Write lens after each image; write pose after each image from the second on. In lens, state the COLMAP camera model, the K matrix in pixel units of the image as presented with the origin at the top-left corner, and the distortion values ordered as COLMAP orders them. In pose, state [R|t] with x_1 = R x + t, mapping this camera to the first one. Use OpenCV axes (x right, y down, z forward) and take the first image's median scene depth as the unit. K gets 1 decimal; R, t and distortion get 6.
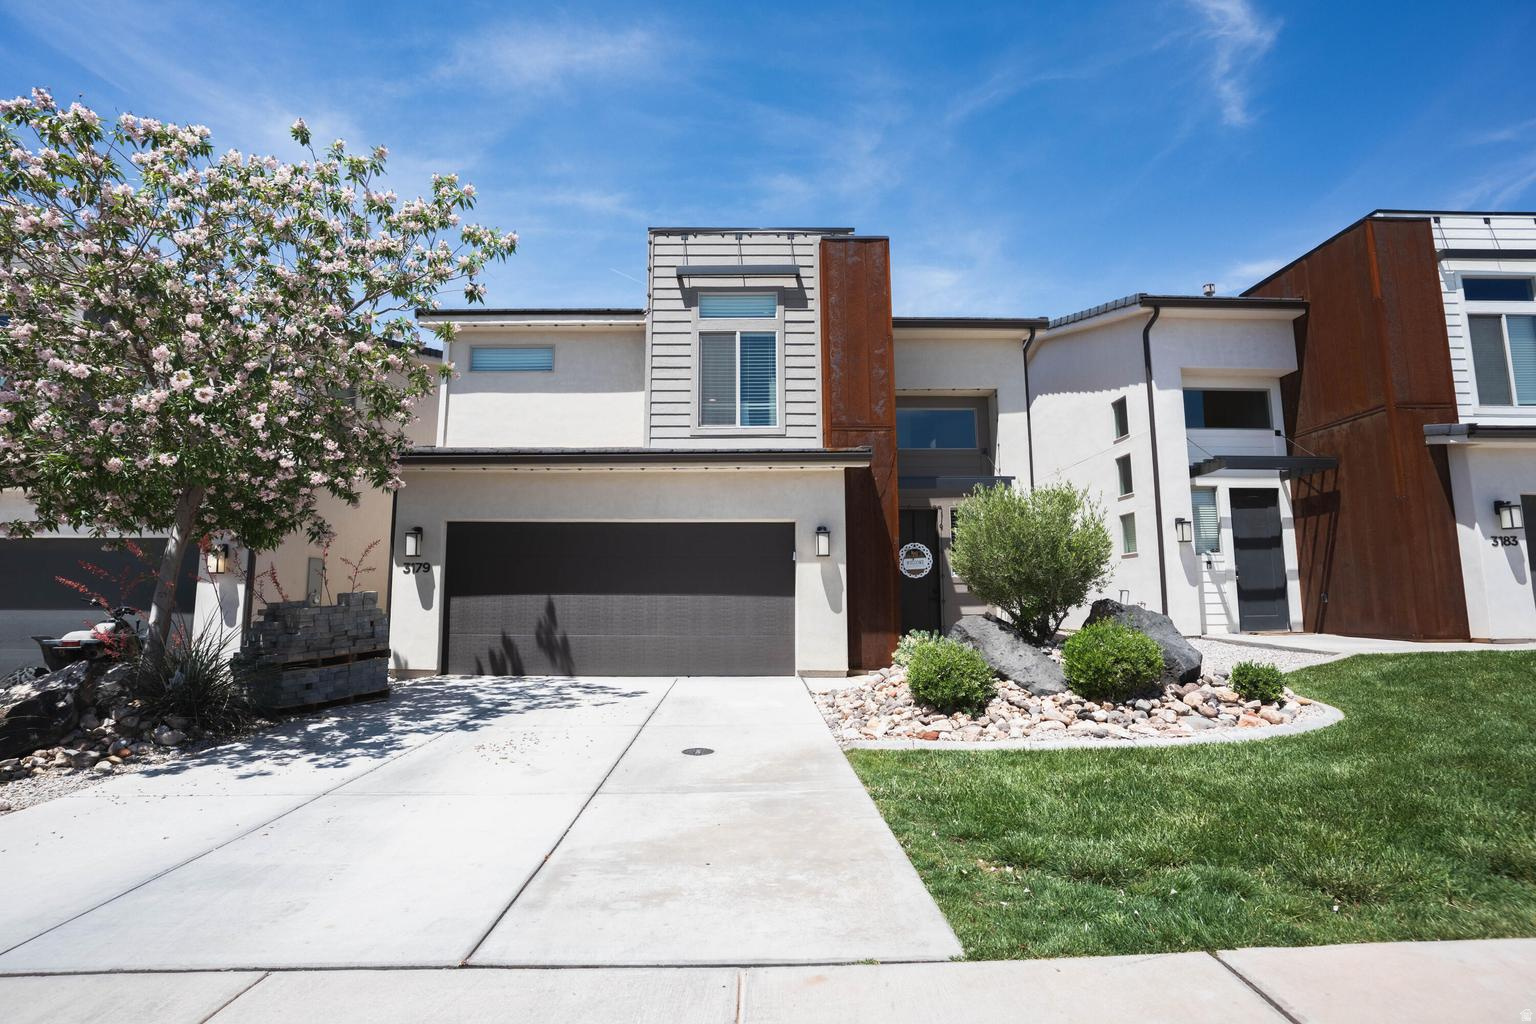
lens RADIAL K [[751.5, 0, 763.3], [0, 751.5, 504.5], [0, 0, 1]] dist [-0.048536, 0.016773]
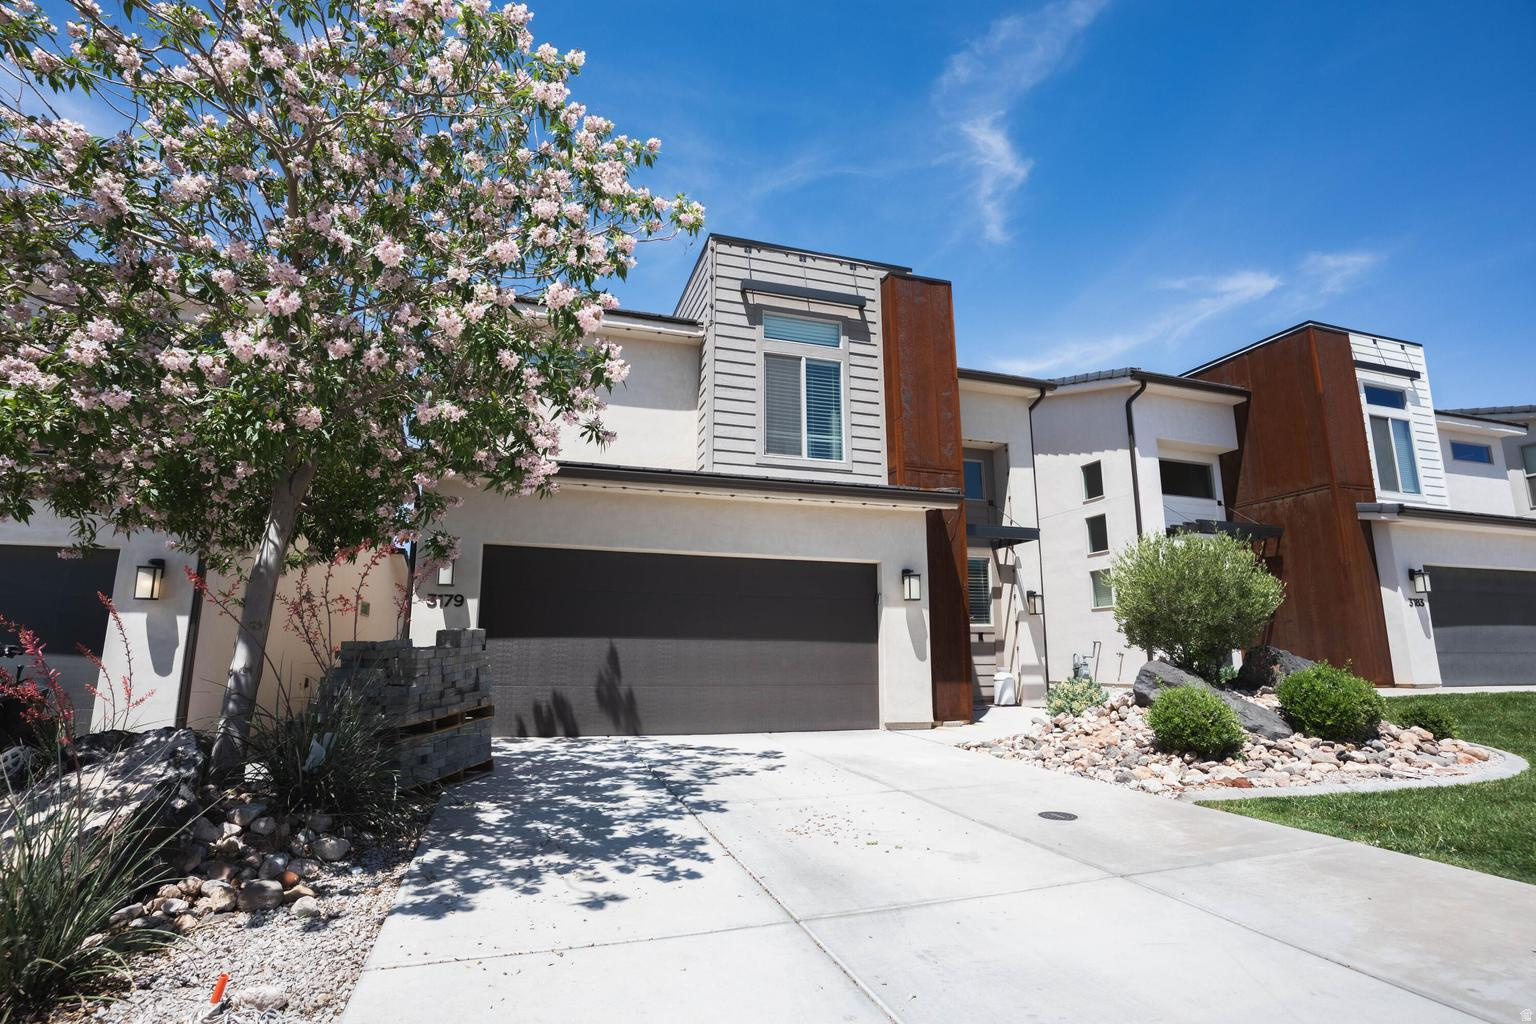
lens RADIAL K [[751.5, 0, 771.3], [0, 751.5, 511.6], [0, 0, 1]] dist [-0.048536, 0.016773]
pose [[0.956466, 0.061511, 0.285287, -0.331491], [-0.044712, 0.996881, -0.065036, 0.024159], [-0.288397, 0.049449, 0.956233, 0.128613]]
